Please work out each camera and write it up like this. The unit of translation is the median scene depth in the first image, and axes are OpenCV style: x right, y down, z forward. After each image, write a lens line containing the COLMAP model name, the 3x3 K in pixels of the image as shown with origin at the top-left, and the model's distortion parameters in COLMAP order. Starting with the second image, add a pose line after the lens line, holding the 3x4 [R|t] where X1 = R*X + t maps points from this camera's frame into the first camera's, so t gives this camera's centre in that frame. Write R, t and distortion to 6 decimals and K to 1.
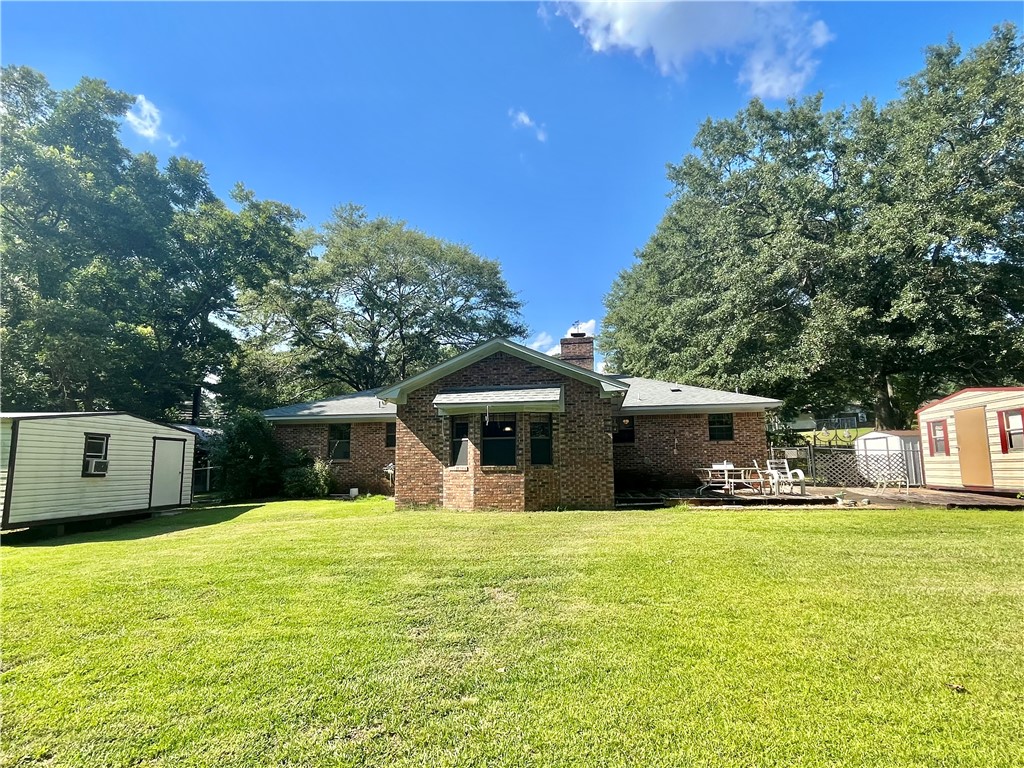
lens RADIAL K [[563.2, 0, 512.0], [0, 563.2, 384.0], [0, 0, 1]] dist [0.000322, 0.000629]
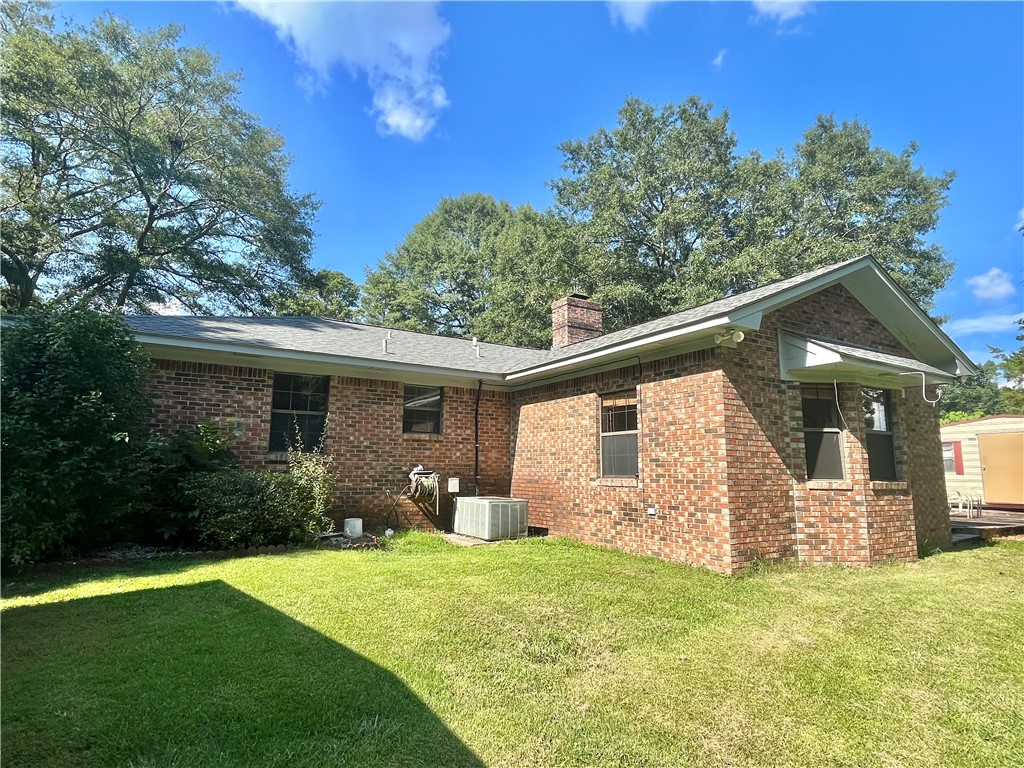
lens RADIAL K [[563.2, 0, 512.0], [0, 563.2, 384.0], [0, 0, 1]] dist [0.000322, 0.000629]
pose [[0.770712, 0.117534, 0.626250, -0.655463], [-0.113056, 0.992470, -0.047131, 0.114897], [-0.627074, -0.034477, 0.778196, 0.781642]]
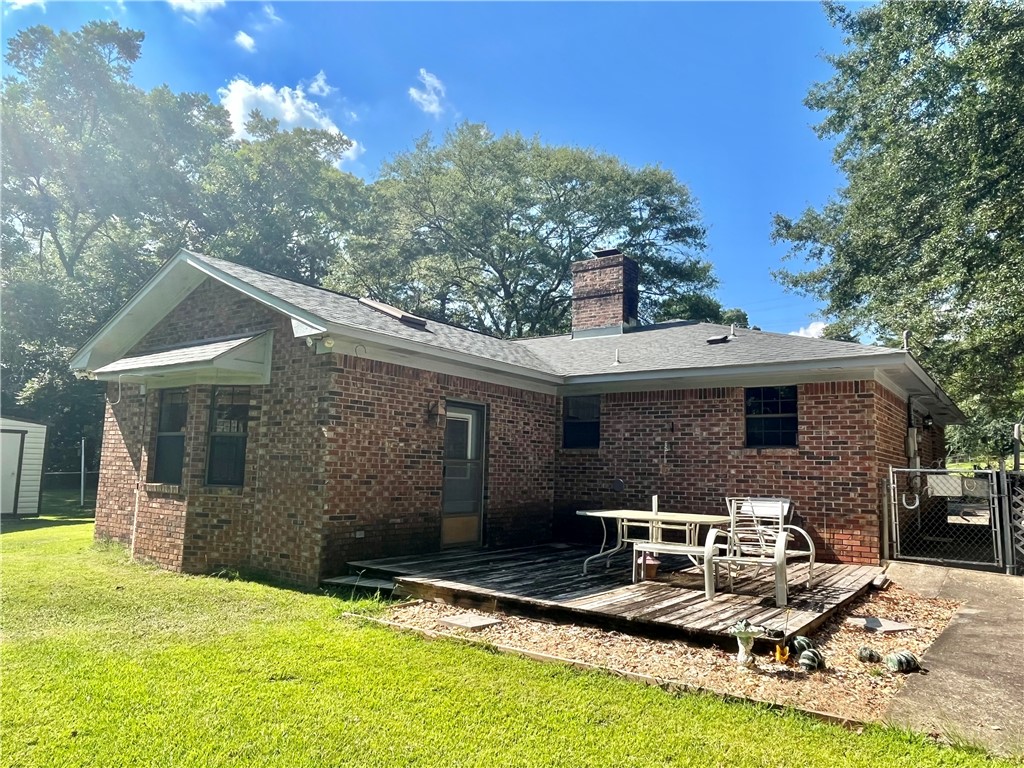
lens RADIAL K [[708.1, 0, 512.0], [0, 708.1, 384.0], [0, 0, 1]] dist [-0.003107, 0.001137]
pose [[0.885278, -0.019899, -0.464637, 0.581495], [0.029824, 0.999457, 0.014020, 0.047422], [0.464105, -0.026269, 0.885390, 0.538092]]
